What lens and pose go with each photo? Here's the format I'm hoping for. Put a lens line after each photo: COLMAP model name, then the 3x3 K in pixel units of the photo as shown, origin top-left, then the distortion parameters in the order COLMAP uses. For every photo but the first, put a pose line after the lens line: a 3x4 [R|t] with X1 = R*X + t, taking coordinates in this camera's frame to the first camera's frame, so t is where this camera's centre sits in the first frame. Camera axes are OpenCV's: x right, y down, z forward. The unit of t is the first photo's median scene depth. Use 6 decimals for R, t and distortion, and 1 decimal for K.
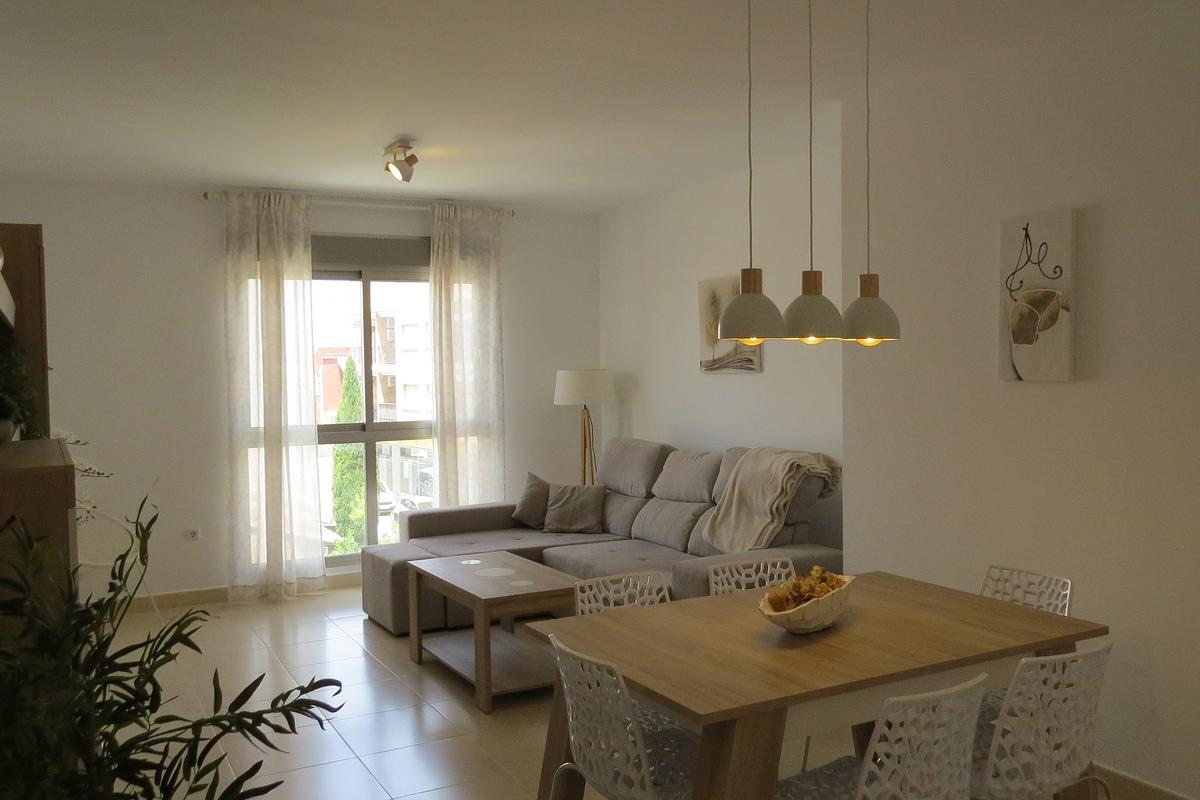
lens RADIAL K [[1009.5, 0, 597.3], [0, 1009.5, 391.1], [0, 0, 1]] dist [-0.029290, 0.007336]
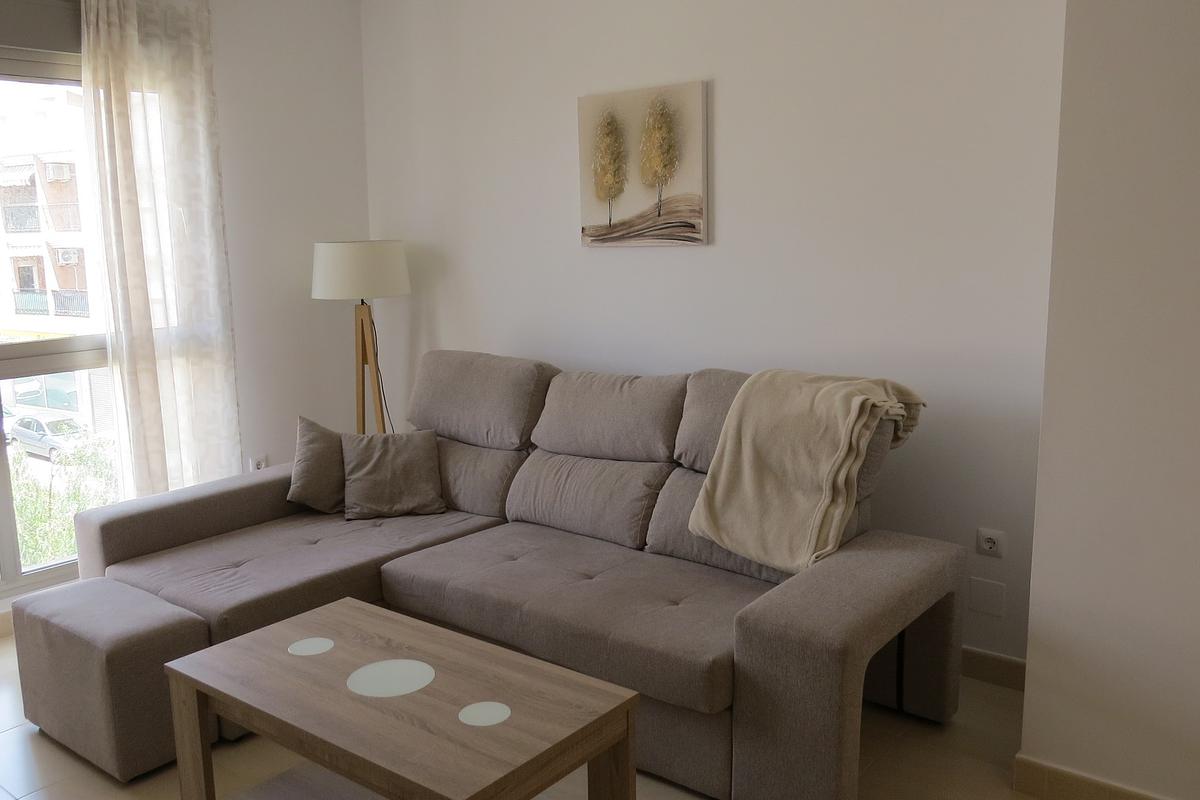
lens RADIAL K [[1009.5, 0, 605.8], [0, 1009.5, 395.6], [0, 0, 1]] dist [-0.029290, 0.007336]
pose [[0.920827, -0.068102, 0.383979, -0.136041], [0.014699, 0.989995, 0.140333, -0.013629], [-0.389694, -0.123578, 0.912615, 0.408705]]
